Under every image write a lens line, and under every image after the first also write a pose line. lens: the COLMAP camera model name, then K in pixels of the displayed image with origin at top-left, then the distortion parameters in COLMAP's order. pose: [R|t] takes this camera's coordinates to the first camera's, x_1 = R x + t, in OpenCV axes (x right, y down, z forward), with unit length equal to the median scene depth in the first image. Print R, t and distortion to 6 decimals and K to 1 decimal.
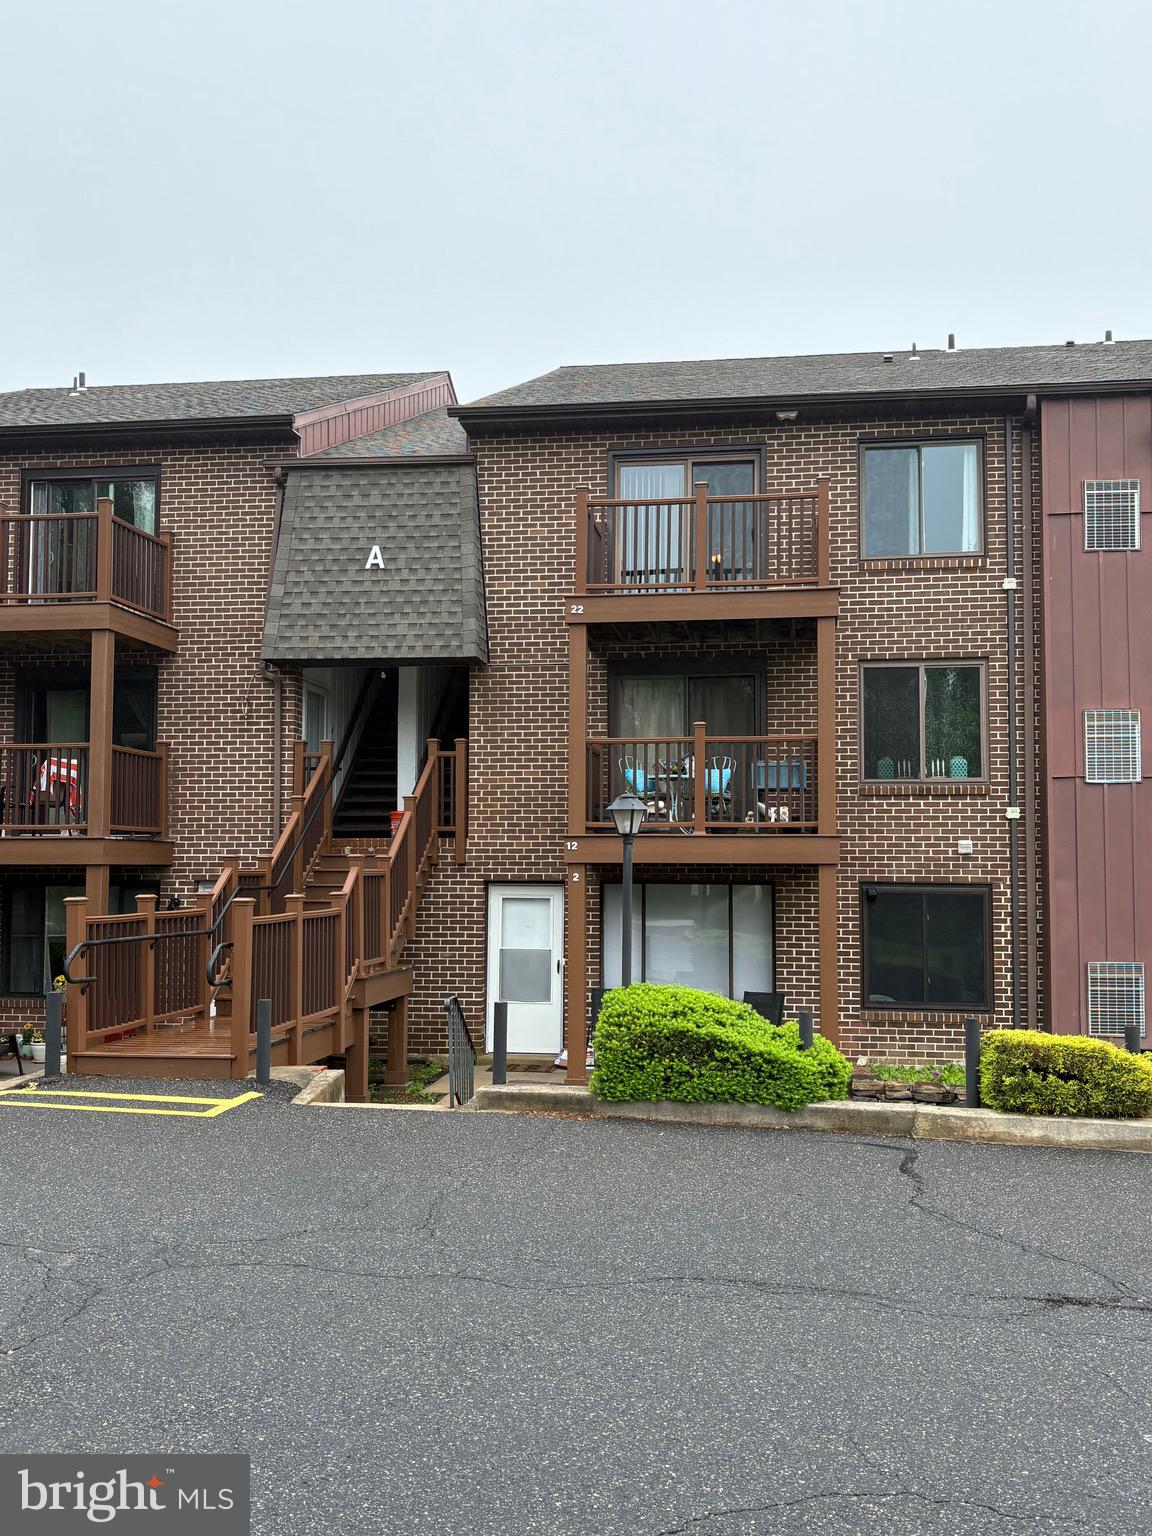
lens RADIAL K [[1441.9, 0, 576.0], [0, 1441.9, 768.0], [0, 0, 1]] dist [0.083130, -0.000521]
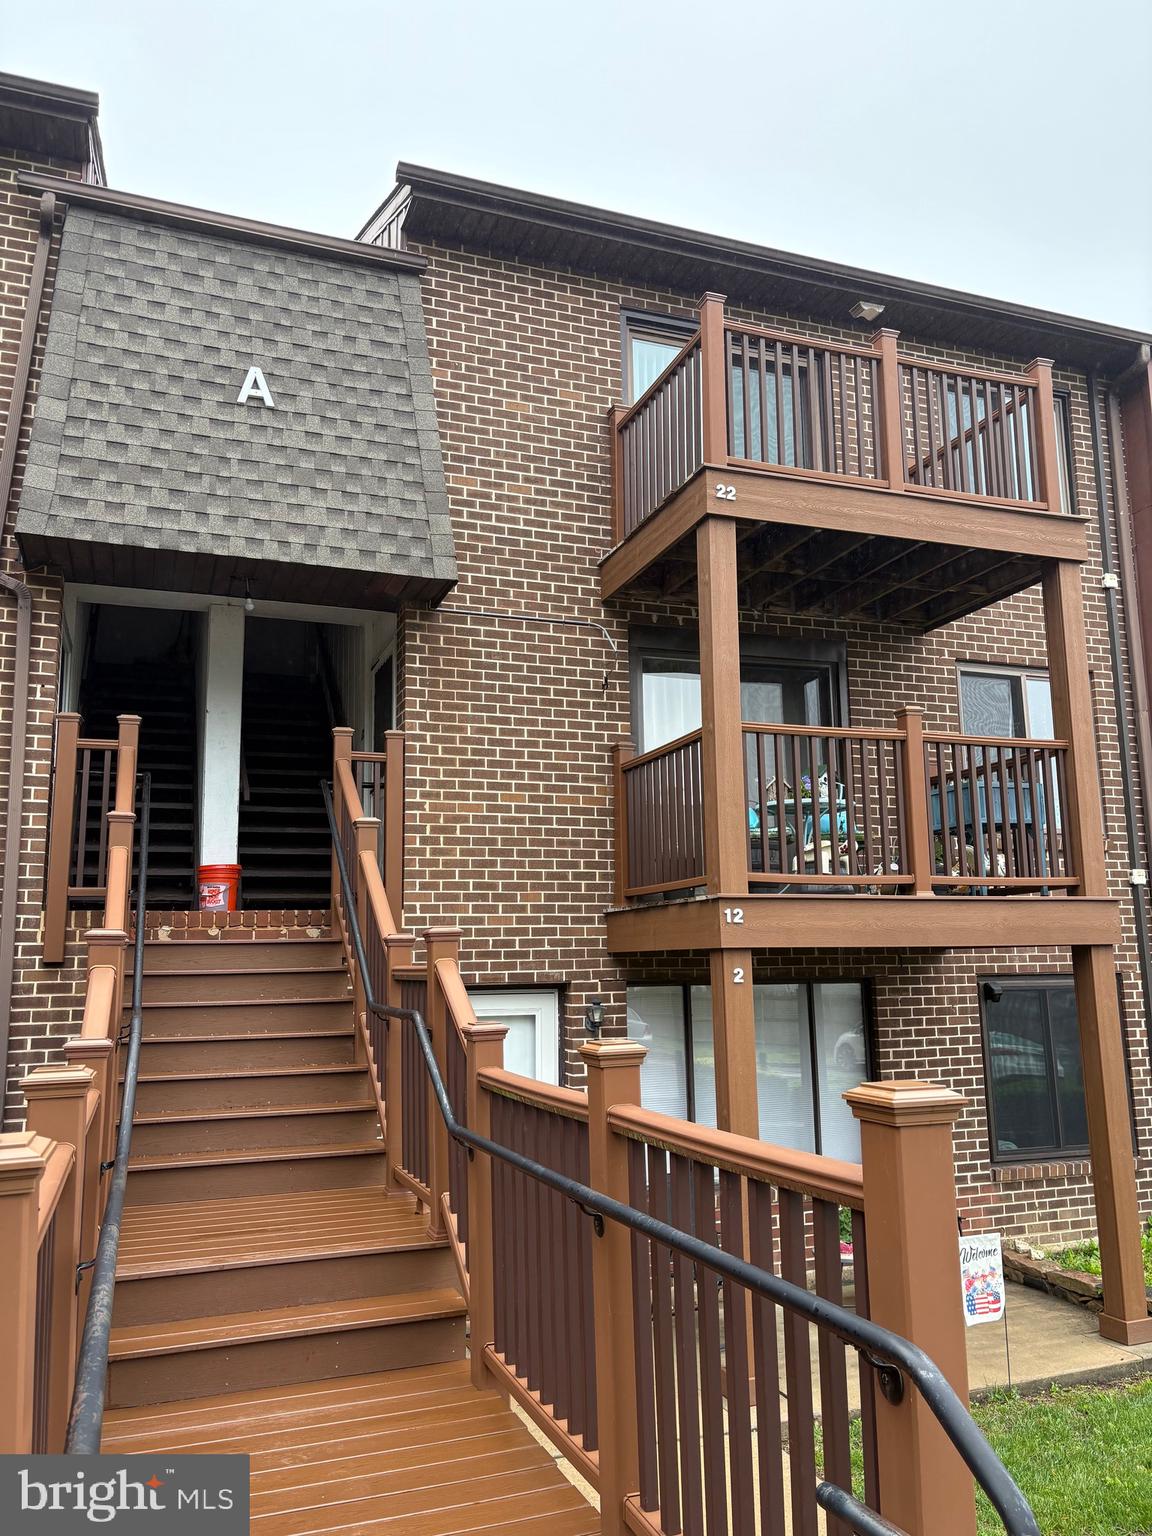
lens RADIAL K [[1162.2, 0, 576.2], [0, 1162.2, 779.1], [0, 0, 1]] dist [0.014015, 0.009372]
pose [[0.885604, 0.057698, 0.460843, -0.225375], [-0.015195, 0.995322, -0.095415, 0.040527], [-0.464193, 0.077497, 0.882337, 0.572677]]
